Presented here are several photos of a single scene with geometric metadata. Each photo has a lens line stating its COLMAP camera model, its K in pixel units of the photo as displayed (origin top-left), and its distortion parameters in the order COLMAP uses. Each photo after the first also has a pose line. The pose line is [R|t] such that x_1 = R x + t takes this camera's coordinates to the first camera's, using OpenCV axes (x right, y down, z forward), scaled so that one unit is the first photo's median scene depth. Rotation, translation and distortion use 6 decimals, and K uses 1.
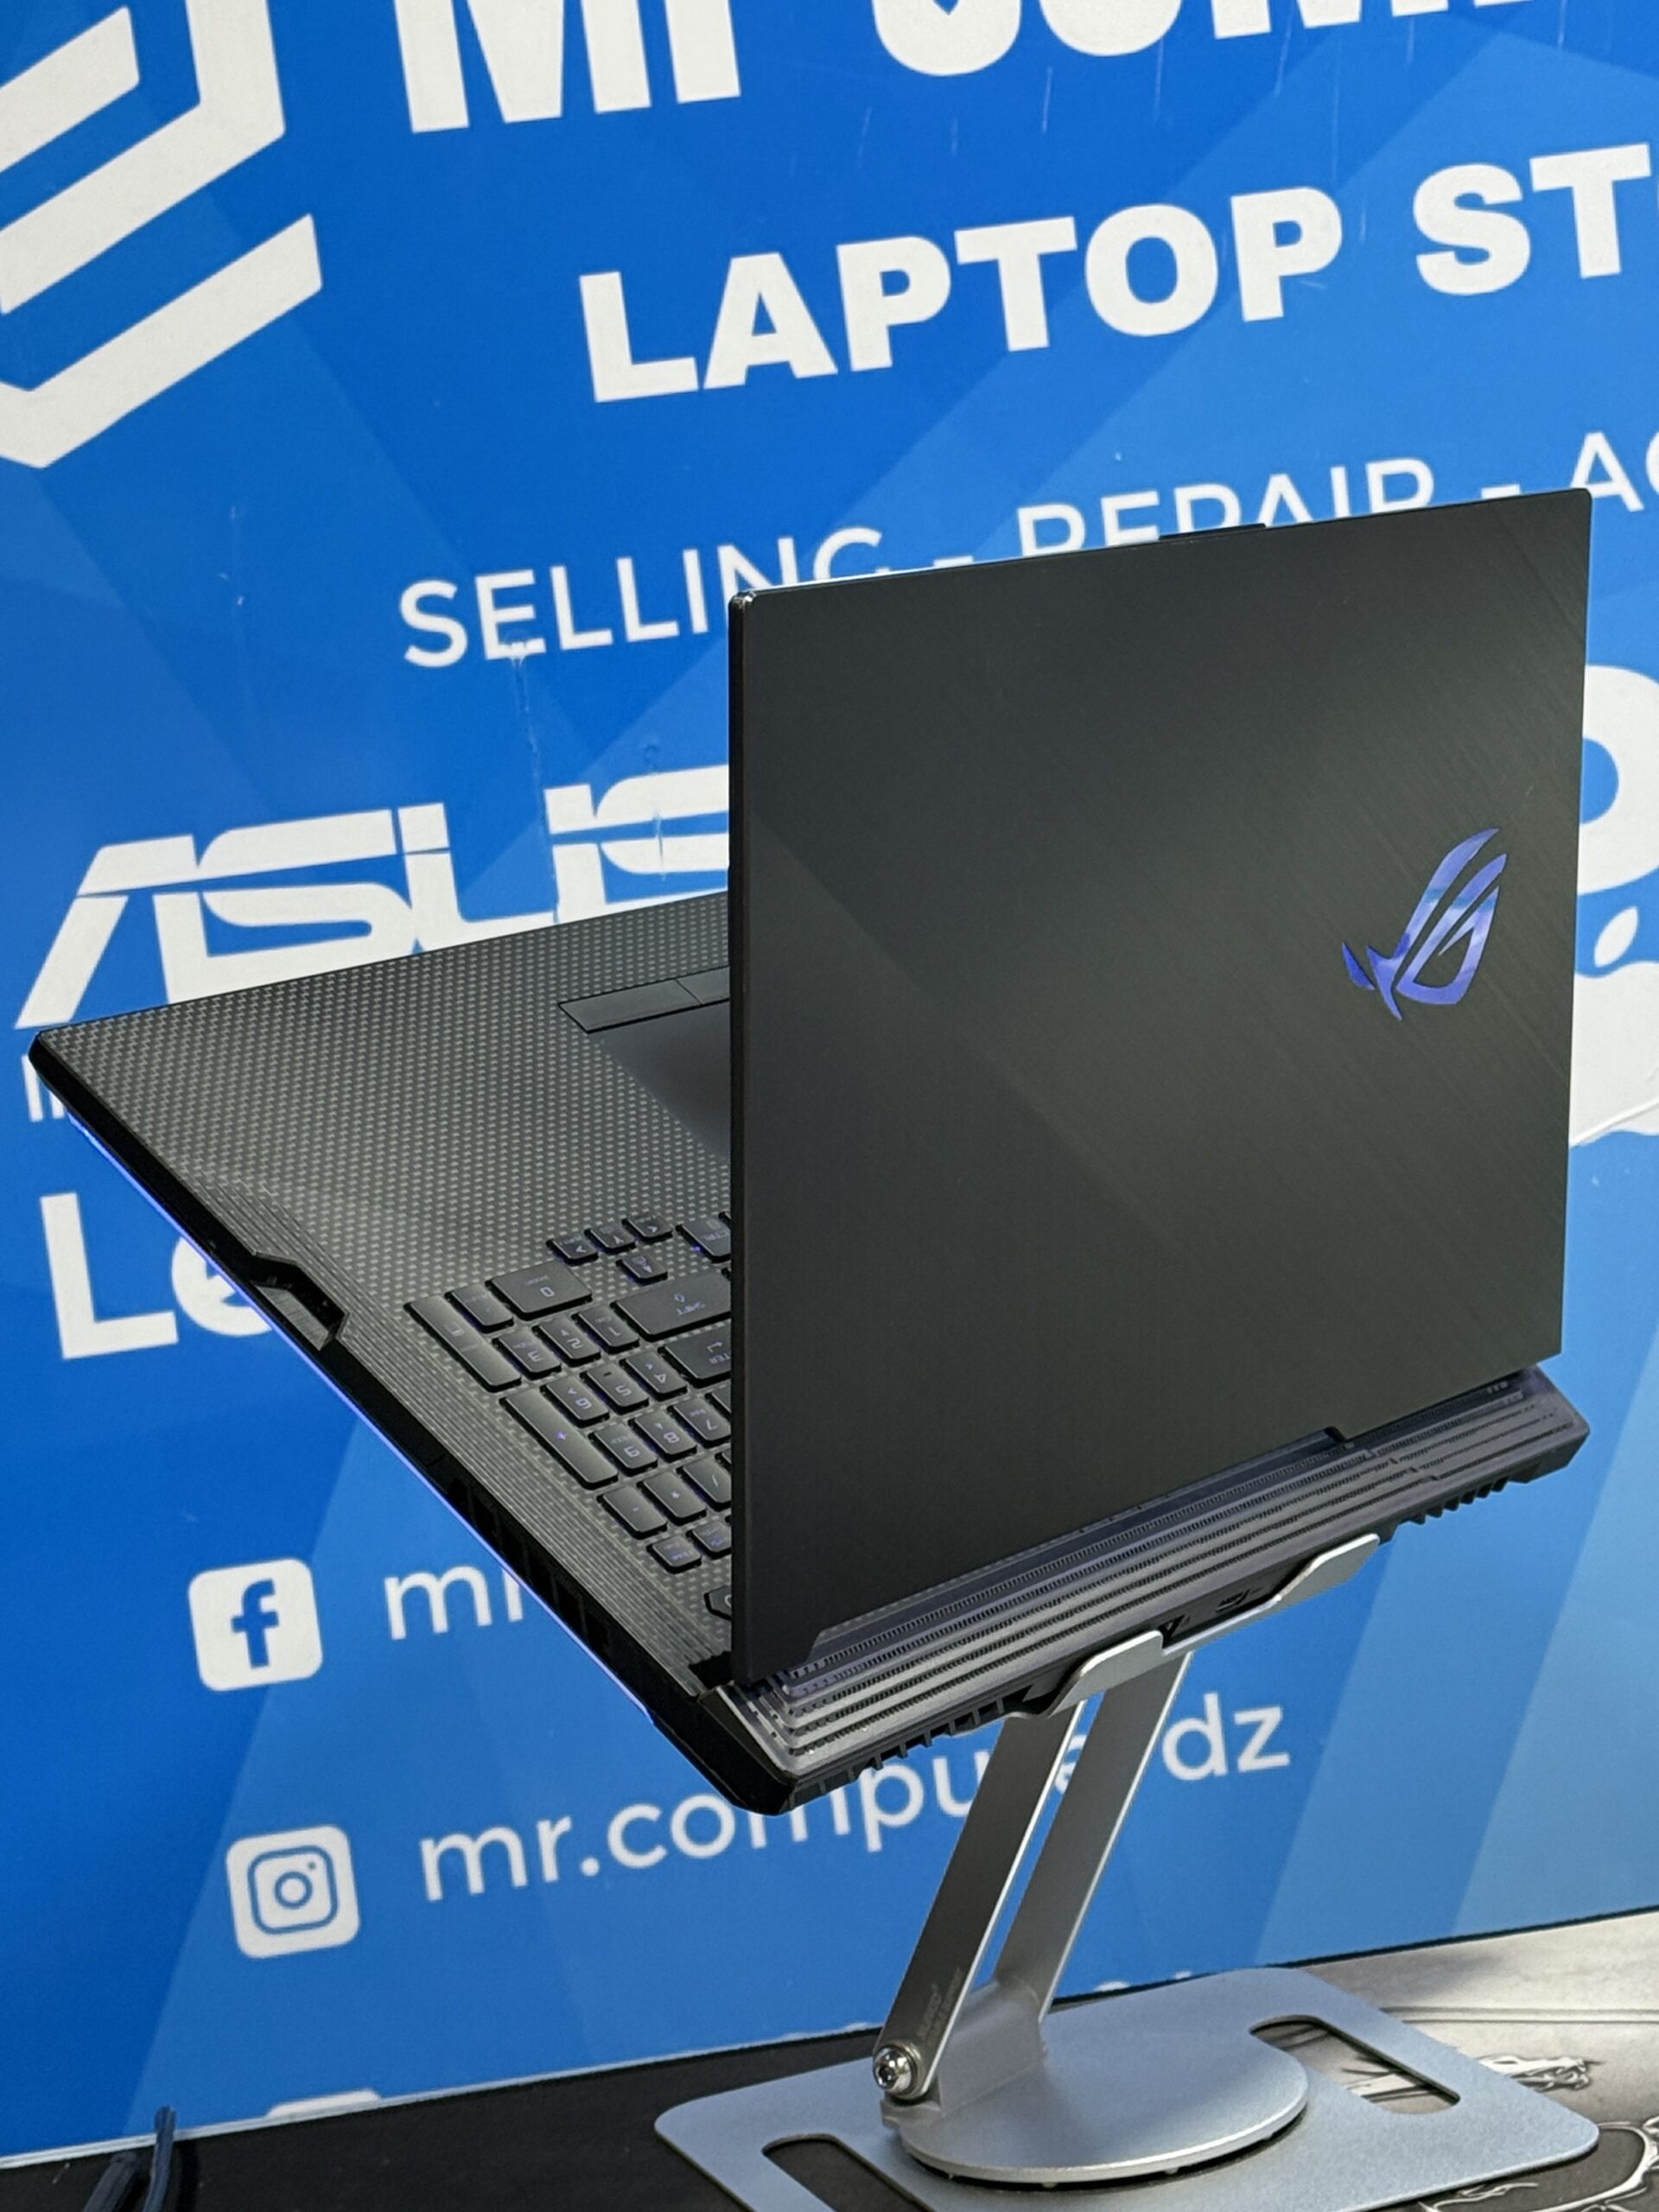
lens RADIAL K [[4789.8, 0, 824.0], [0, 4789.8, 1119.2], [0, 0, 1]] dist [0.140559, -0.043194]
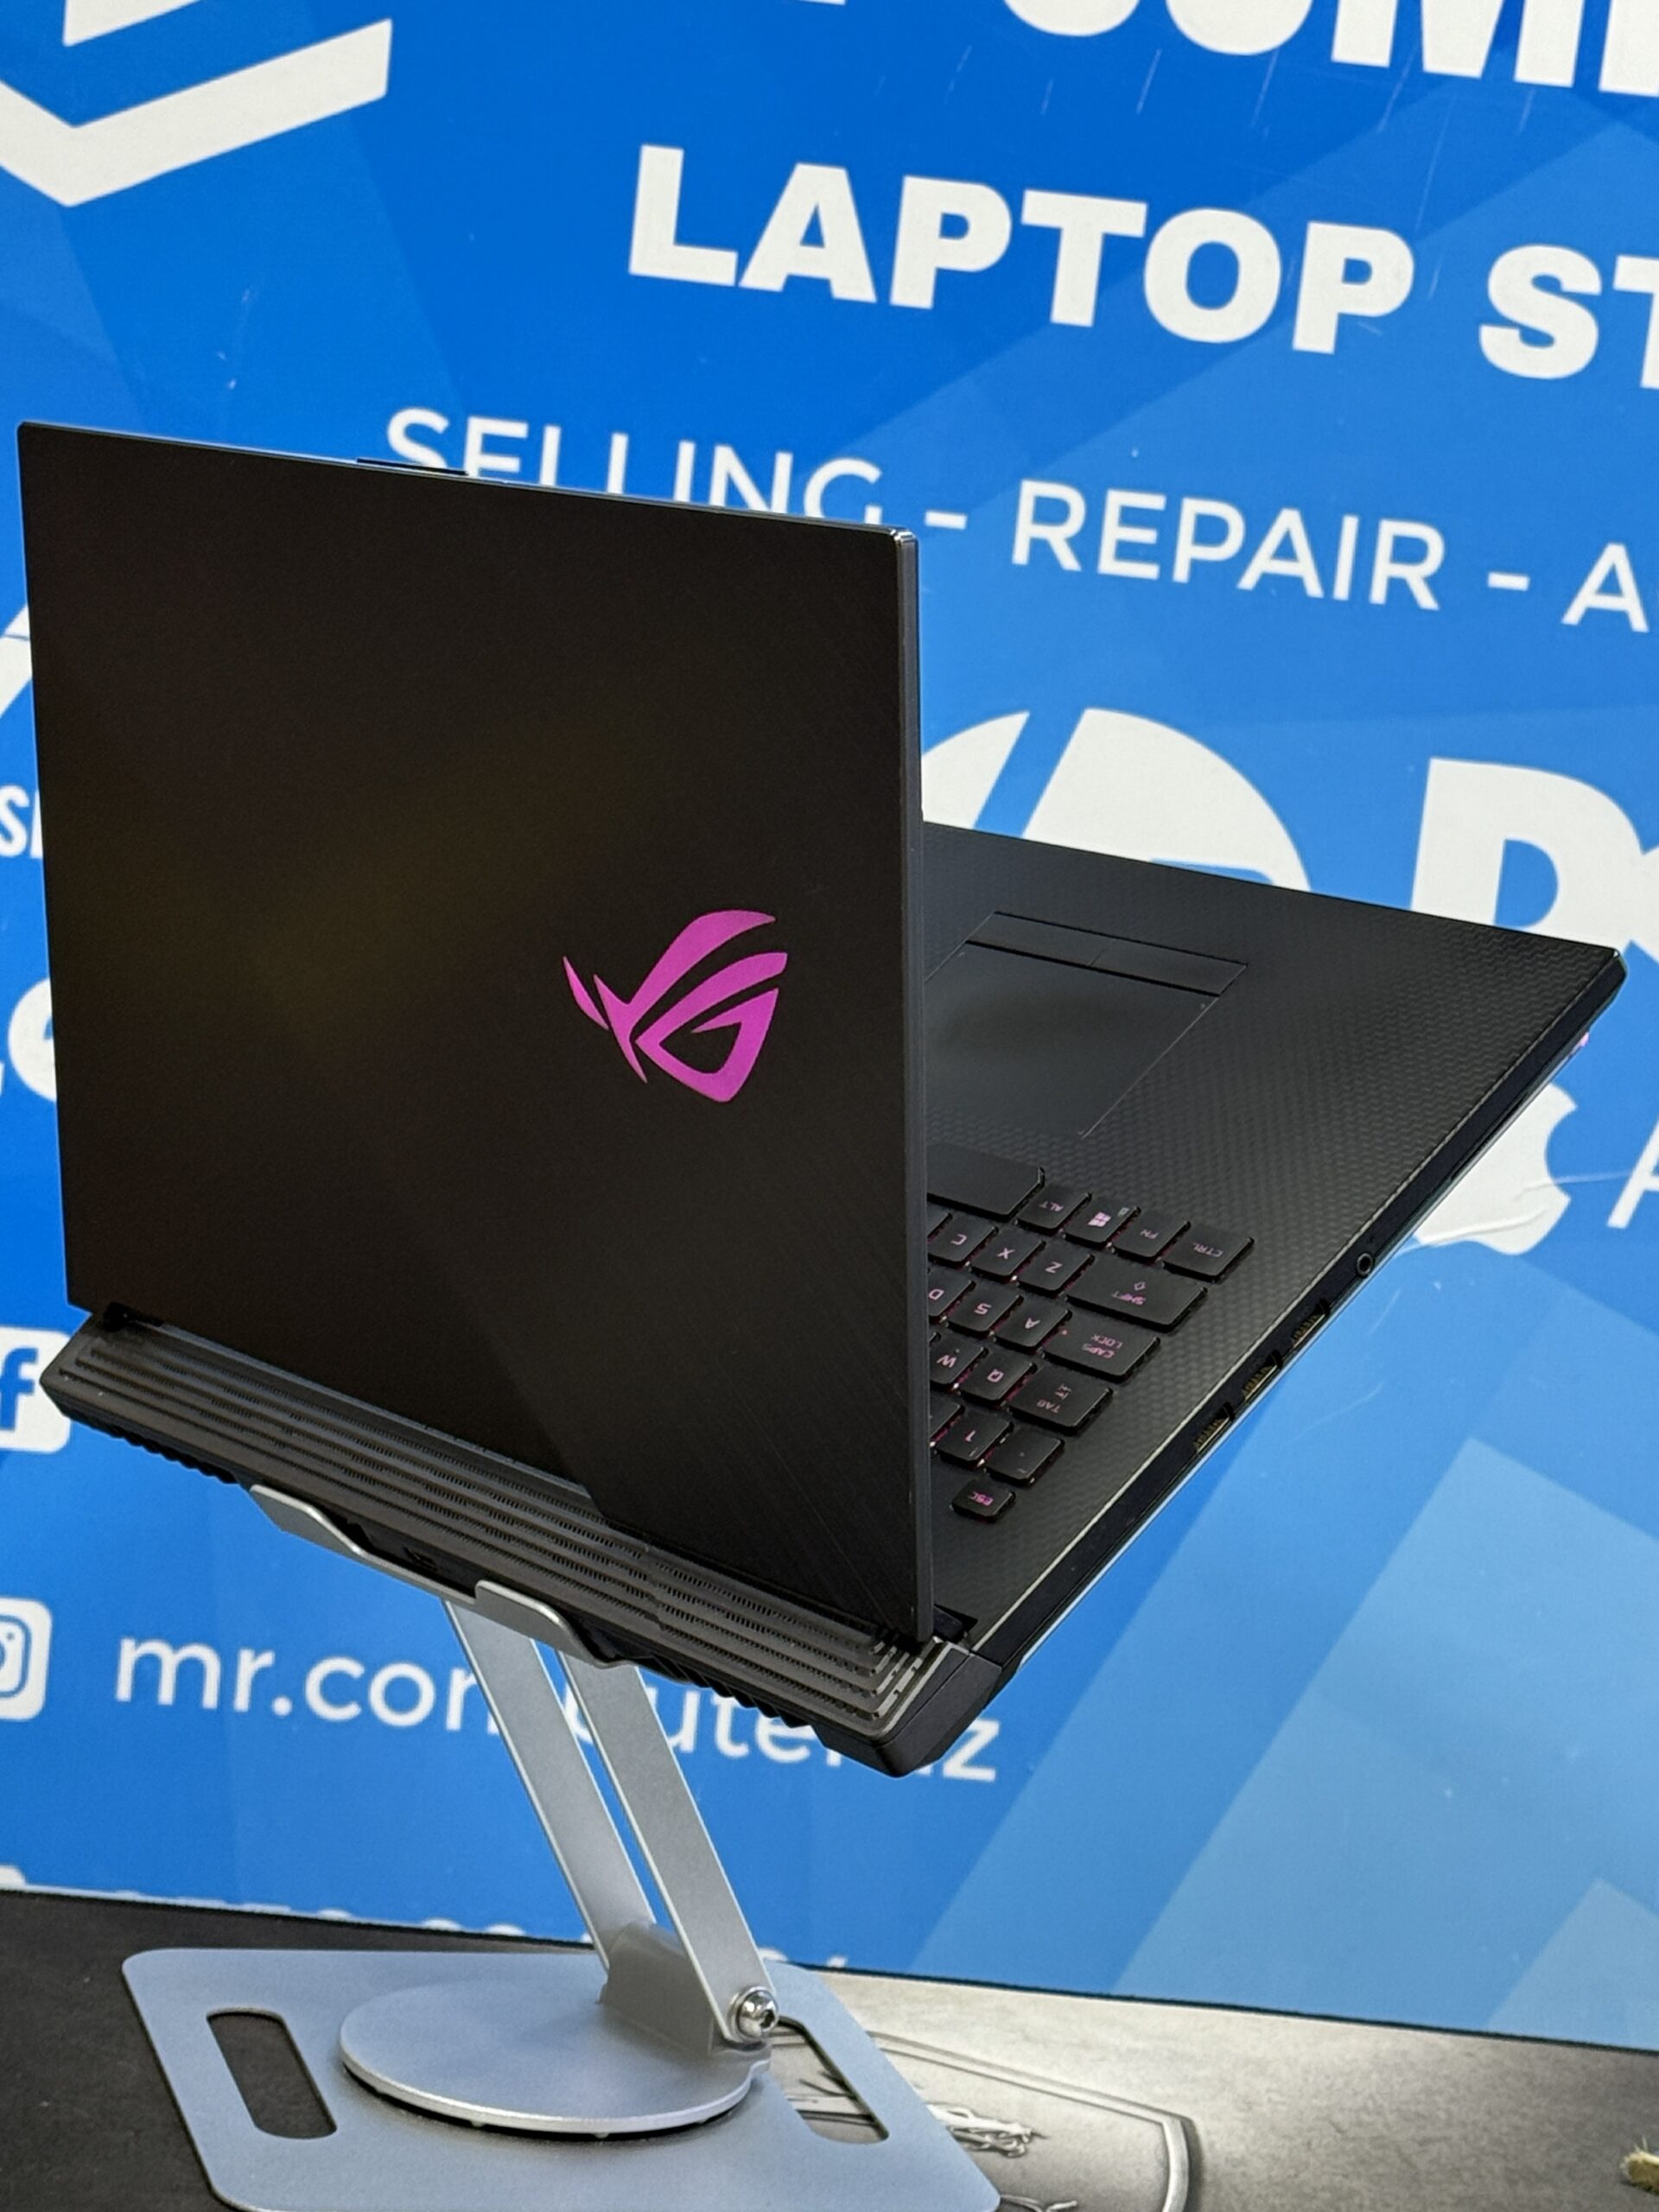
lens RADIAL K [[4789.8, 0, 824.0], [0, 4789.8, 1119.2], [0, 0, 1]] dist [0.140559, -0.043194]
pose [[0.969274, 0.241601, -0.046233, 0.078720], [-0.240778, 0.970315, 0.022689, -0.012507], [0.050343, -0.010860, 0.998673, 0.012149]]
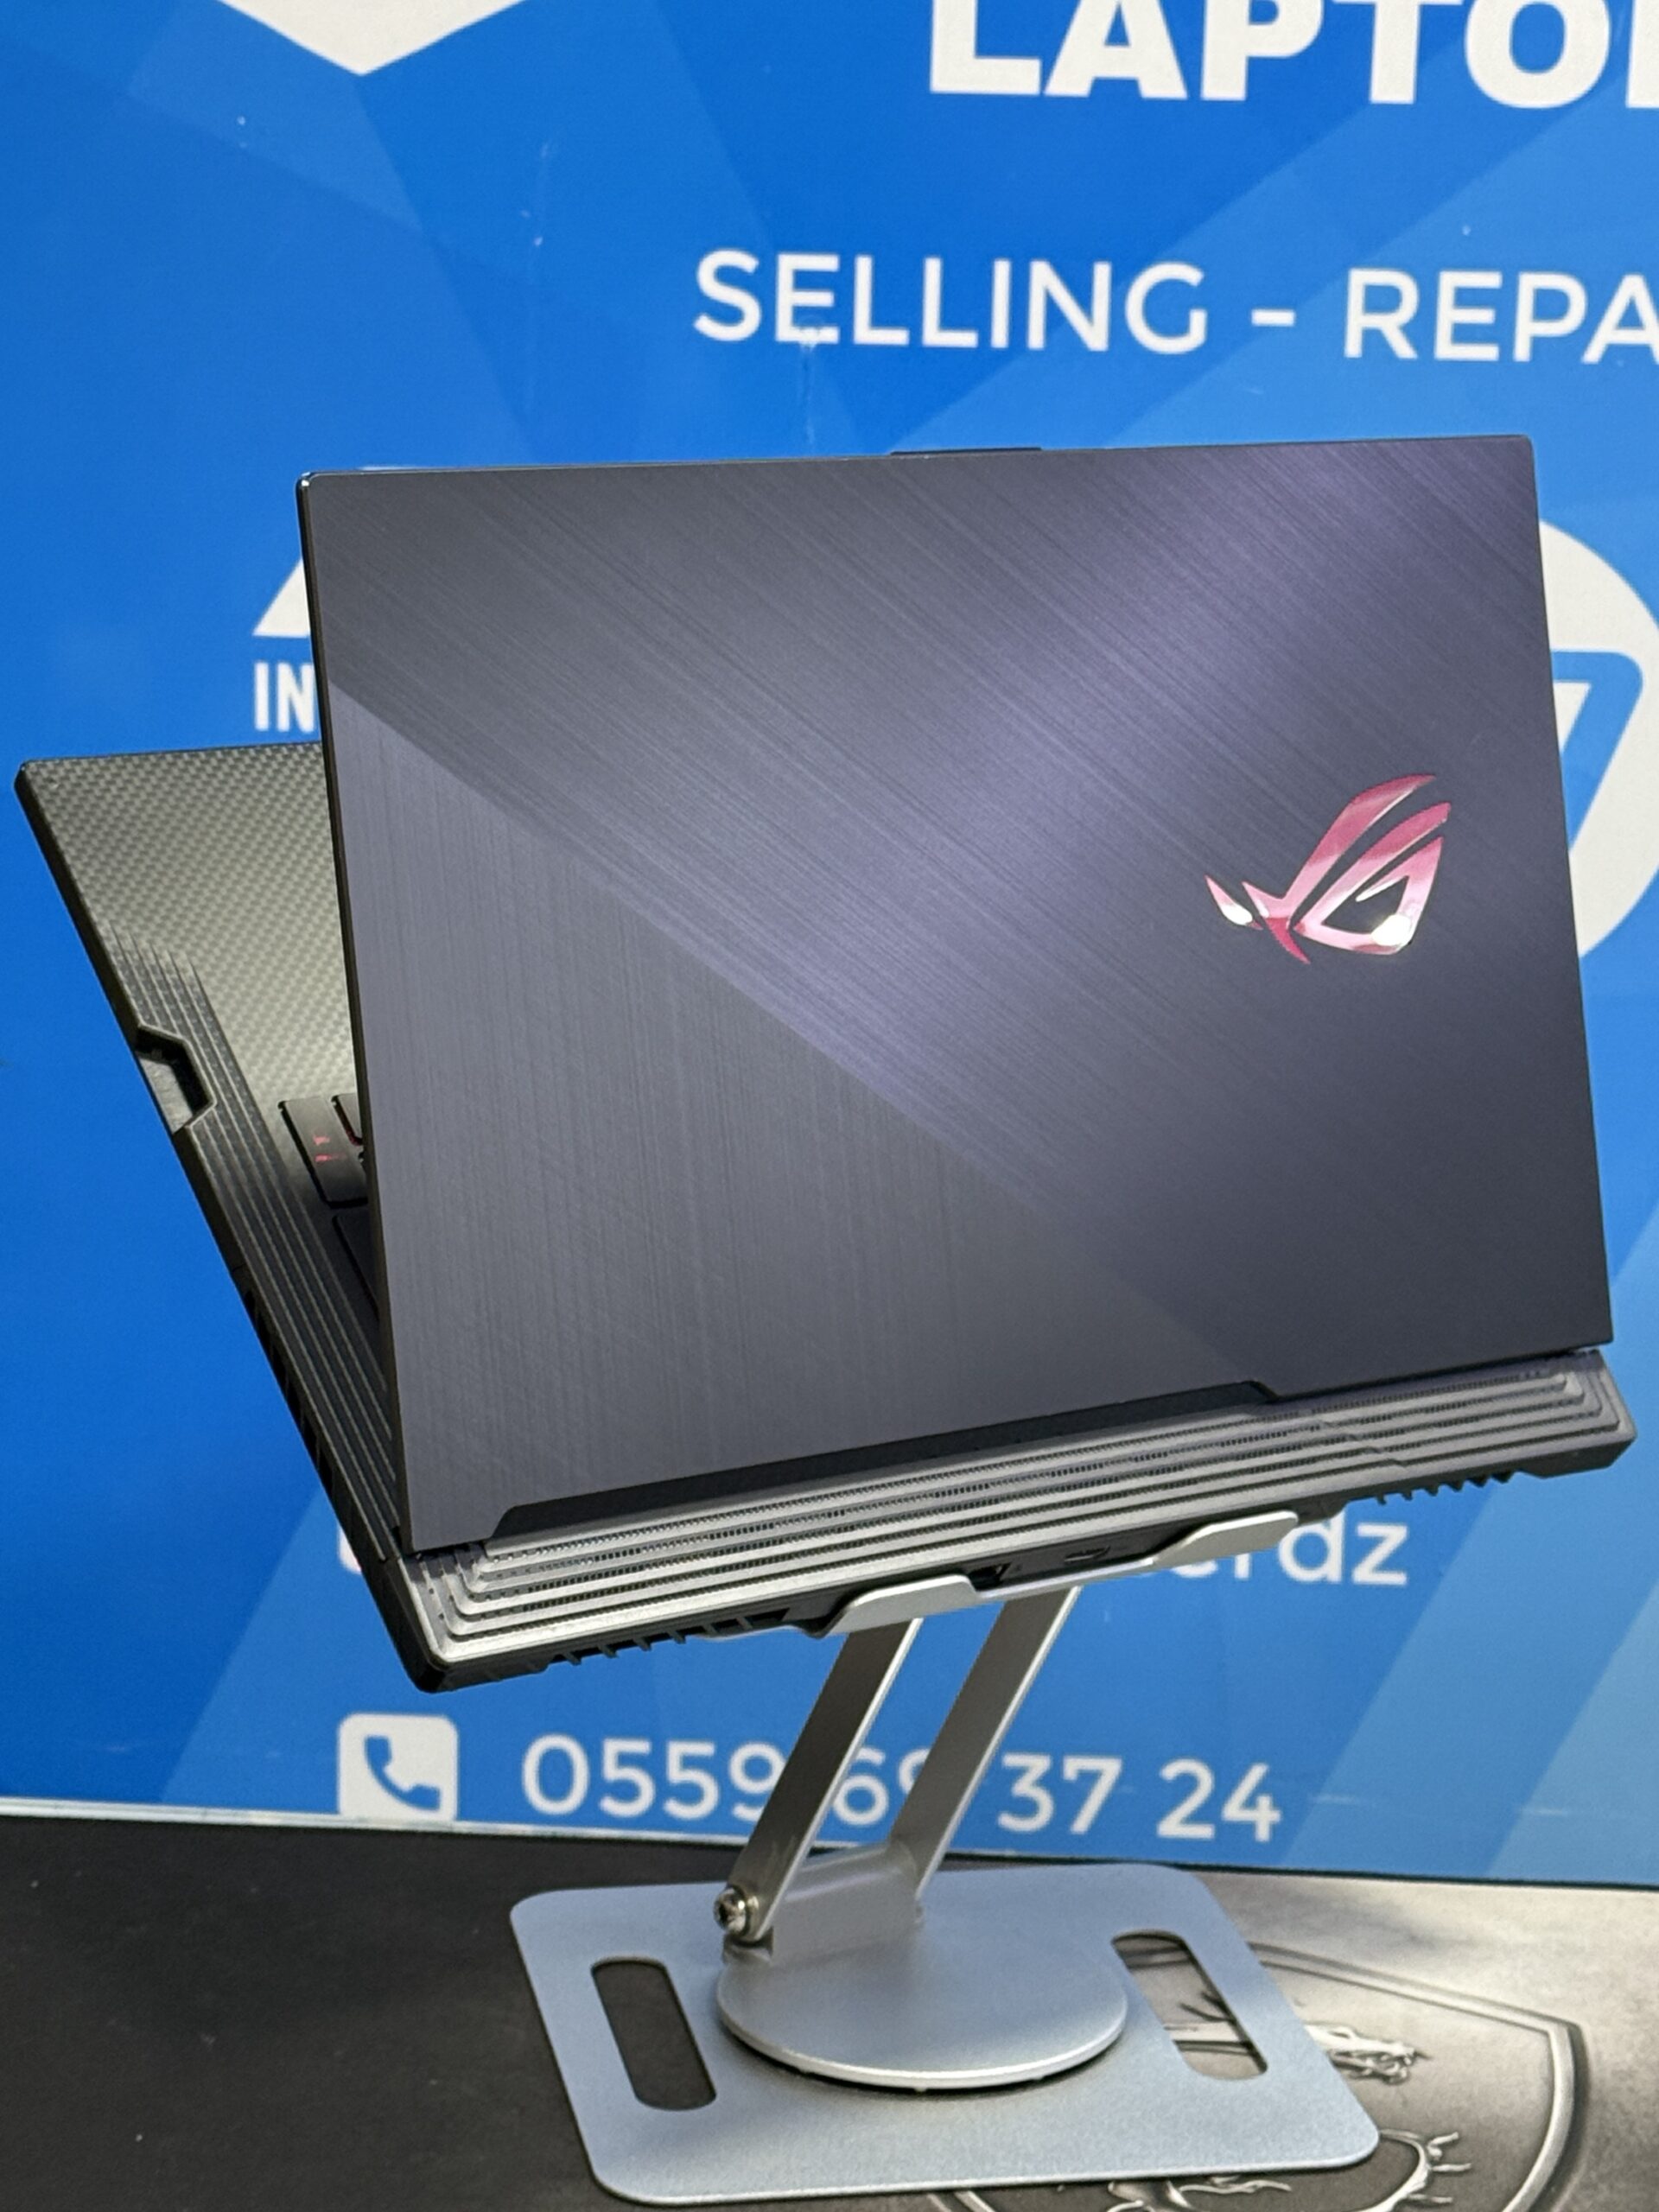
lens RADIAL K [[4789.8, 0, 824.0], [0, 4789.8, 1119.2], [0, 0, 1]] dist [0.140559, -0.043194]
pose [[0.974792, 0.183869, -0.126388, 0.091141], [-0.167713, 0.977433, 0.128442, -0.068074], [0.147152, -0.104008, 0.983630, 0.025160]]
